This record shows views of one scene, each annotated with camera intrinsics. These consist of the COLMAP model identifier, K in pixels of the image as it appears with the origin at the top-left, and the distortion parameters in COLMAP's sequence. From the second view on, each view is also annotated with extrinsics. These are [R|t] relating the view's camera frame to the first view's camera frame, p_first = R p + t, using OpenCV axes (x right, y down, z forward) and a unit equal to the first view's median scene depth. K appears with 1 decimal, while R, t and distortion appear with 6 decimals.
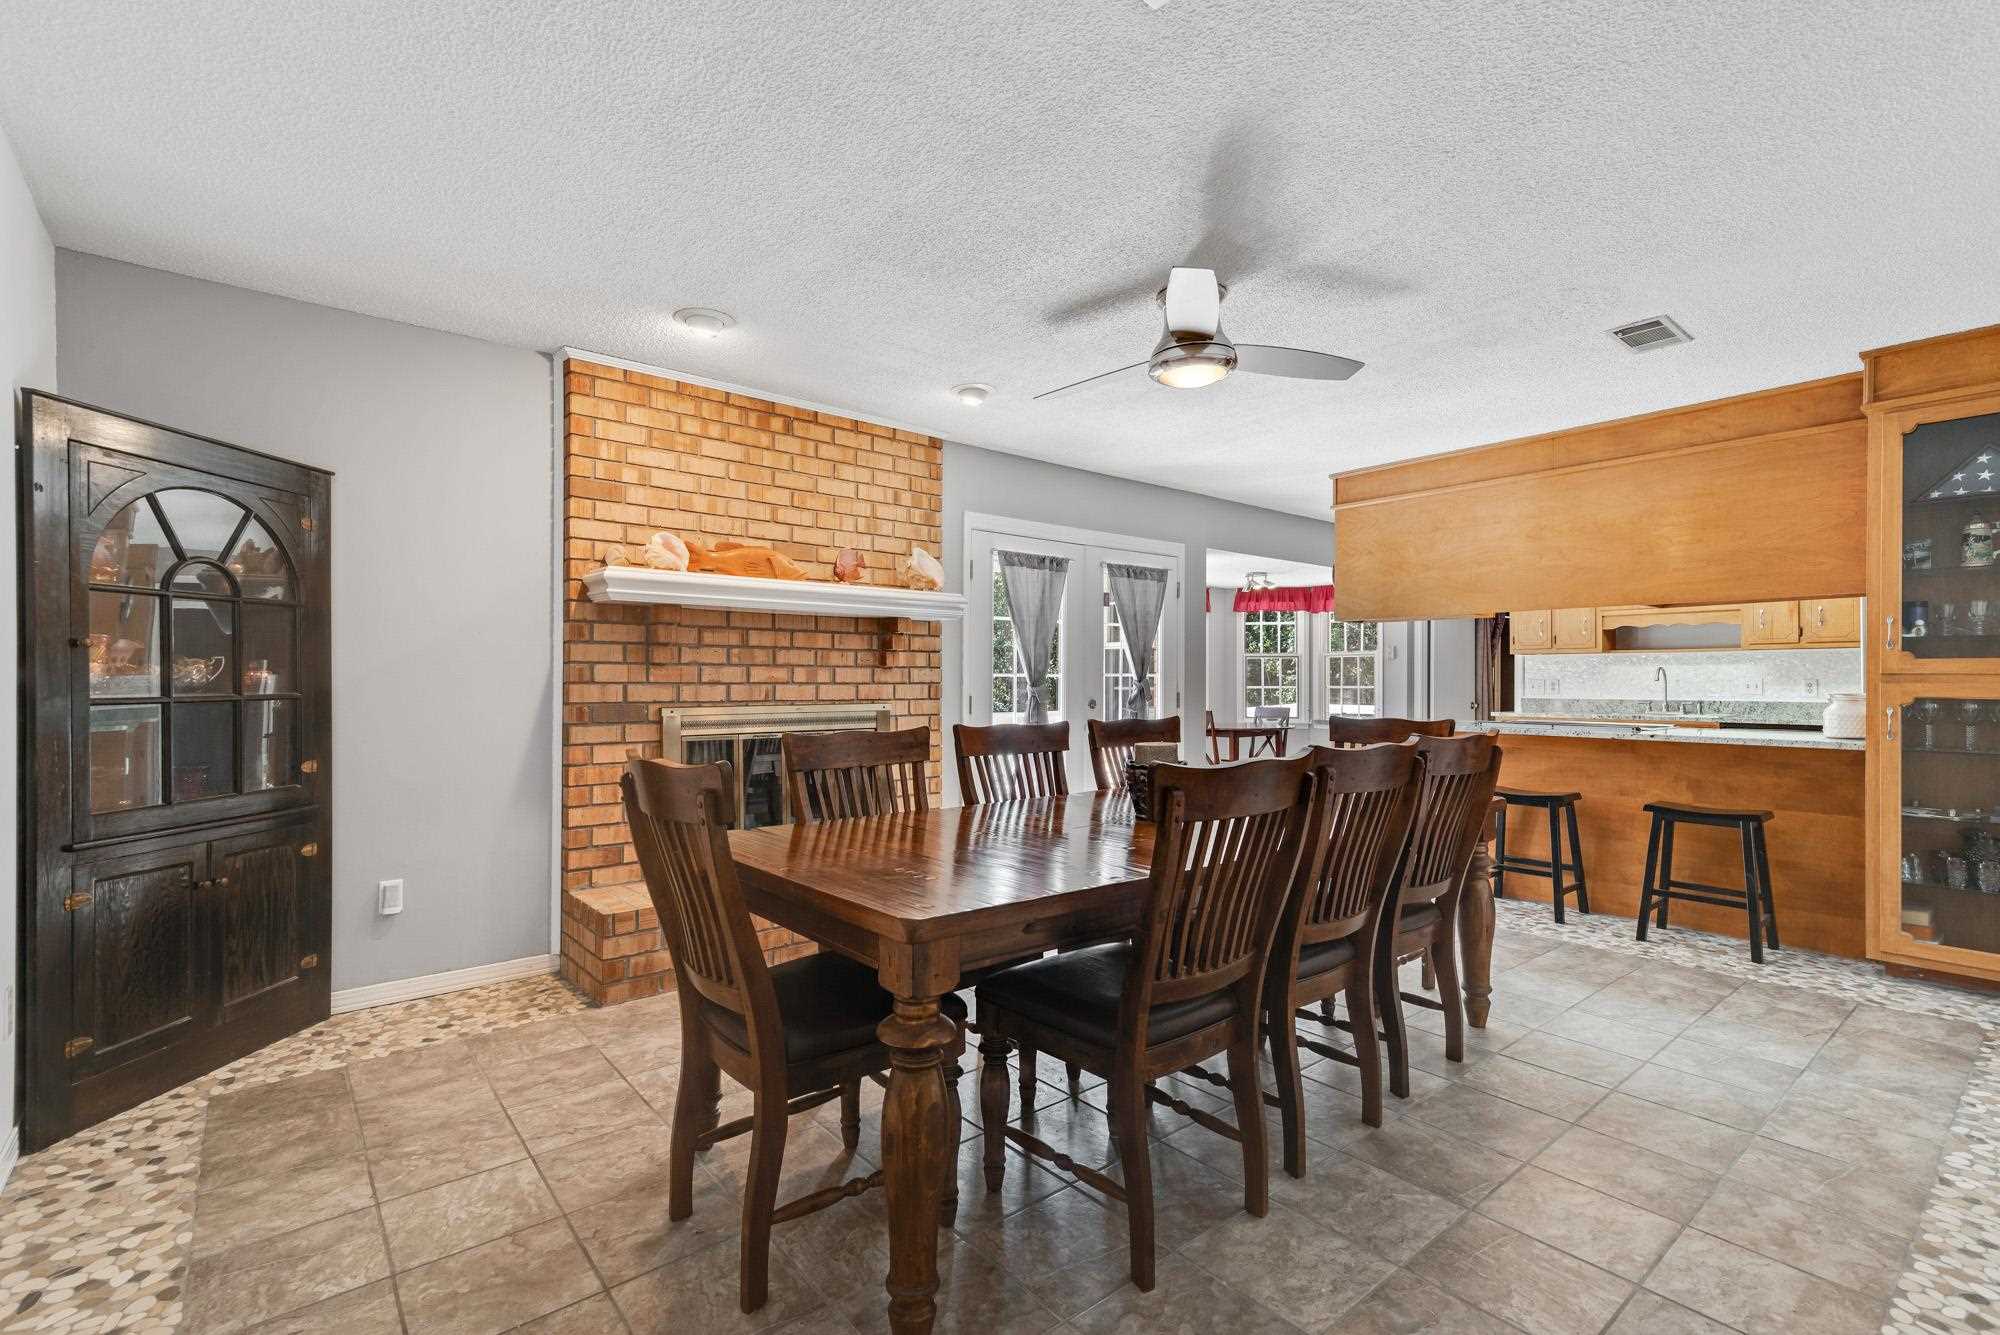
lens RADIAL K [[907.2, 0, 993.9], [0, 907.2, 685.0], [0, 0, 1]] dist [0.018967, -0.000691]
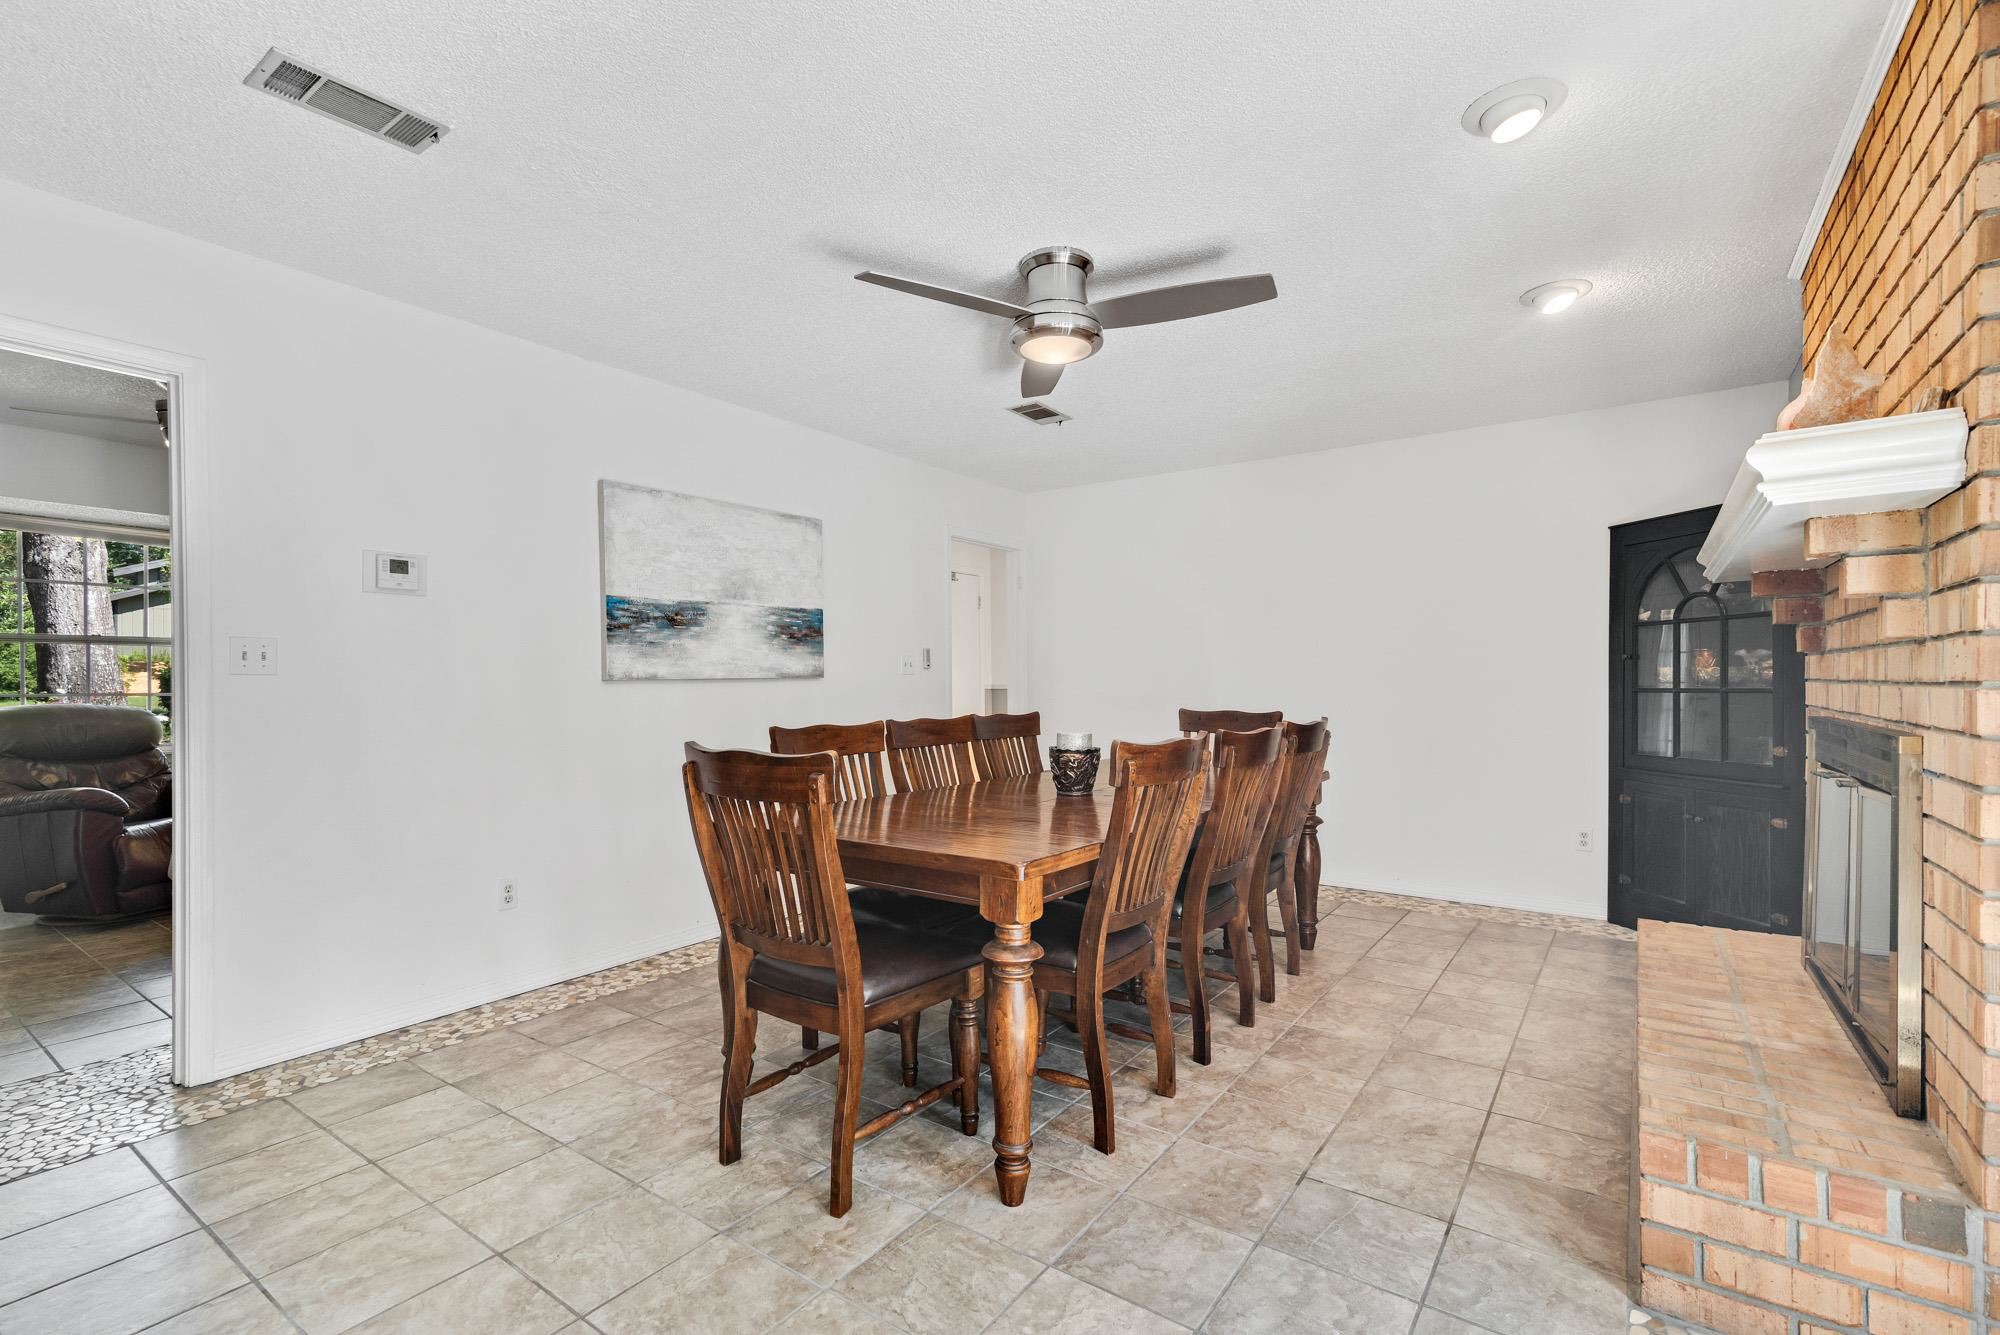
lens RADIAL K [[904.8, 0, 986.4], [0, 904.8, 680.7], [0, 0, 1]] dist [0.017496, -0.000534]
pose [[-0.969222, 0.004440, -0.246147, 0.383170], [0.003463, 0.999984, 0.004400, -0.006562], [0.246163, 0.003412, -0.969222, 1.401225]]
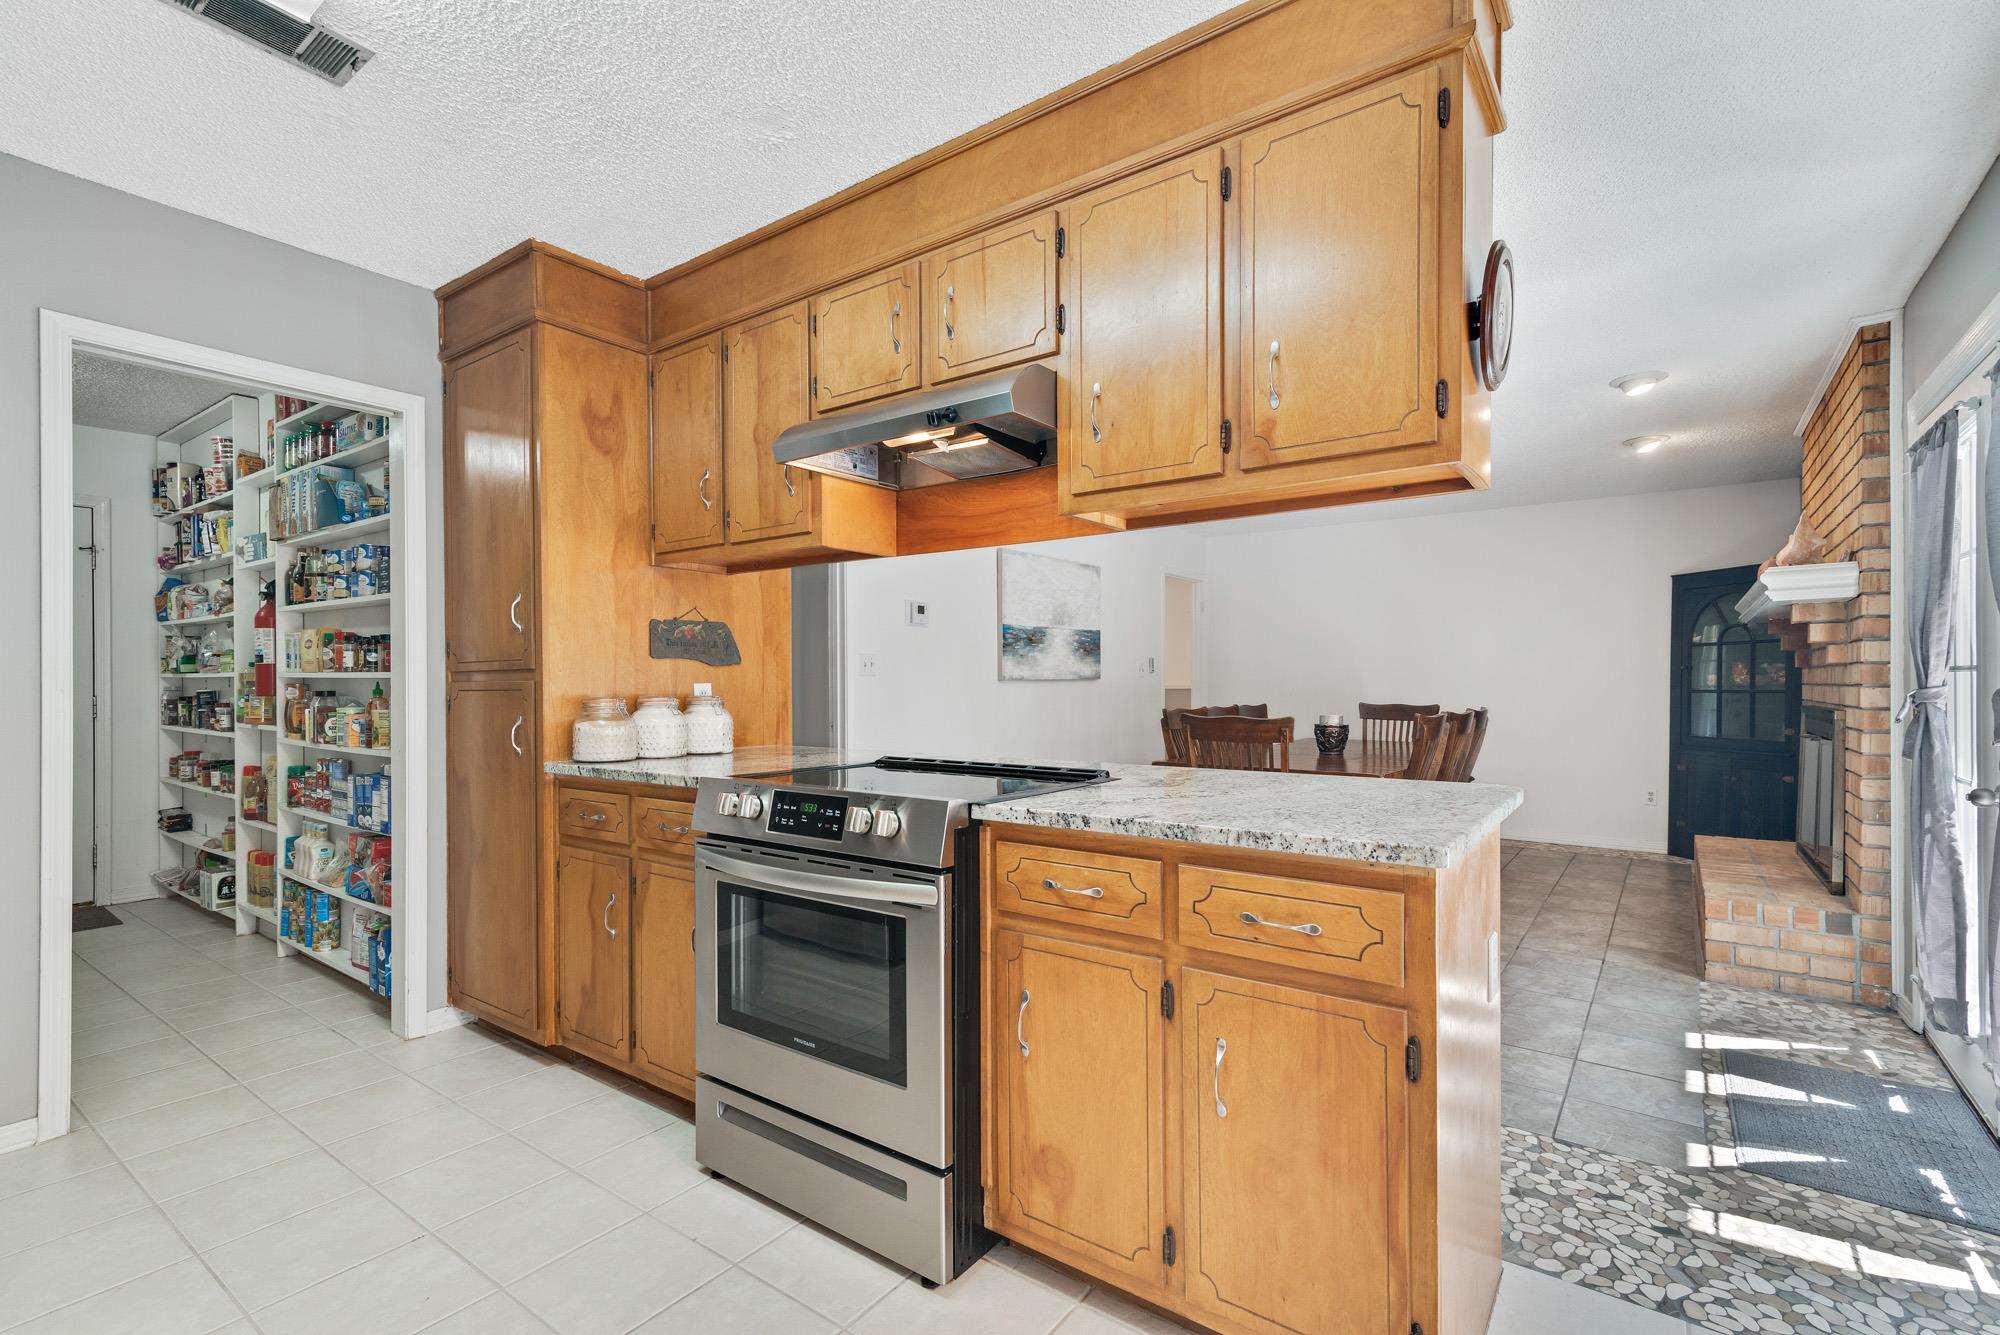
lens RADIAL K [[907.2, 0, 993.9], [0, 907.2, 685.0], [0, 0, 1]] dist [0.018967, -0.000691]
pose [[-0.972833, -0.000545, -0.231506, 0.849429], [-0.002248, 0.999972, 0.007094, -0.006727], [0.231496, 0.007422, -0.972808, 1.758915]]
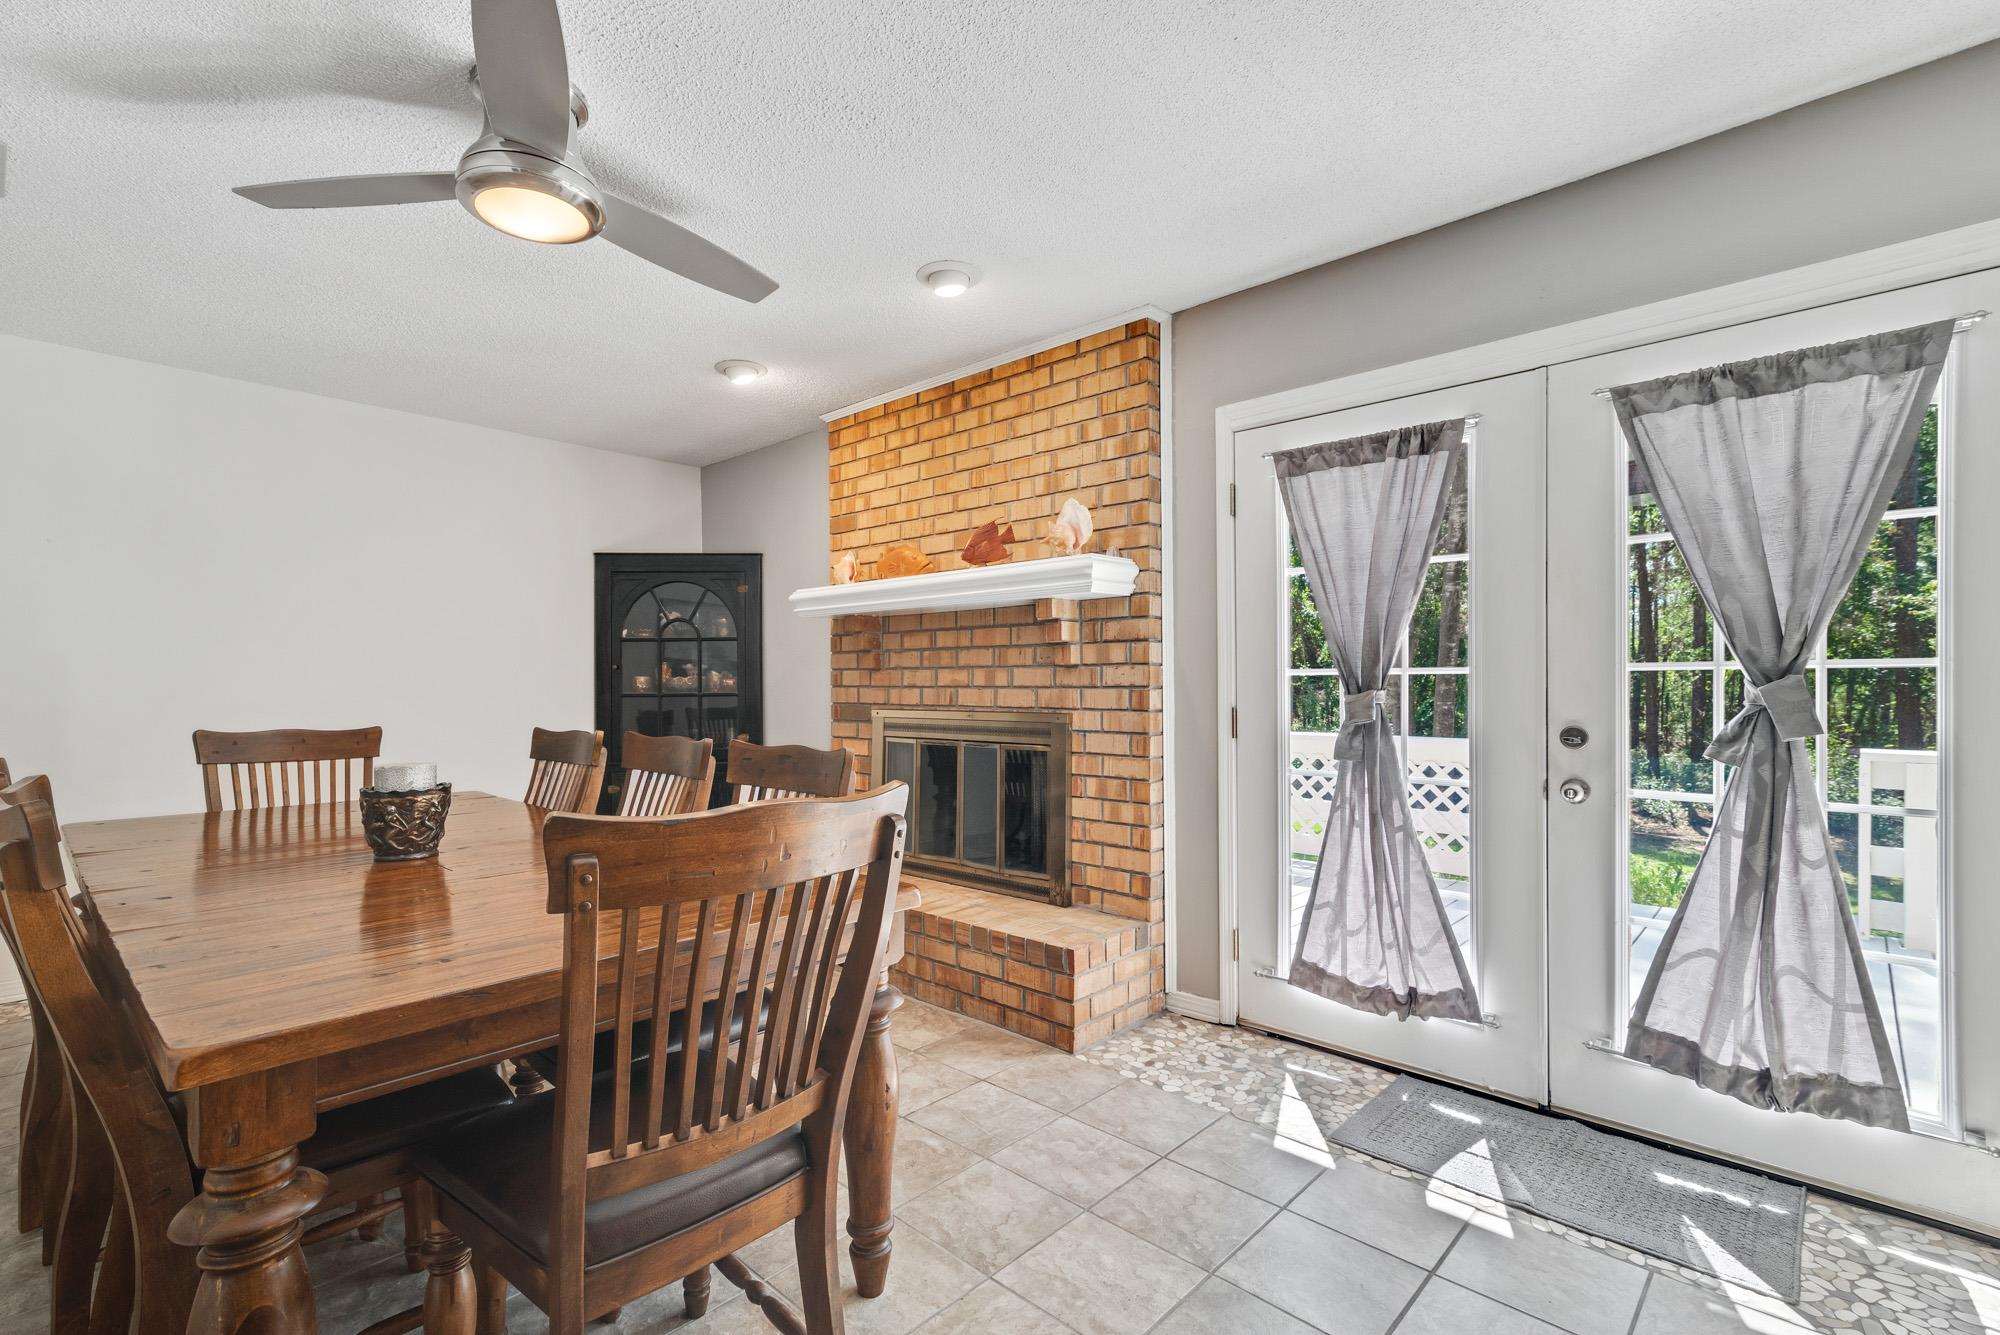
lens RADIAL K [[907.2, 0, 993.9], [0, 907.2, 685.0], [0, 0, 1]] dist [0.018967, -0.000691]
pose [[0.120397, 0.000873, -0.992725, 0.677698], [-0.000758, 0.999999, 0.000788, -0.004619], [0.992726, 0.000658, 0.120398, 0.933327]]
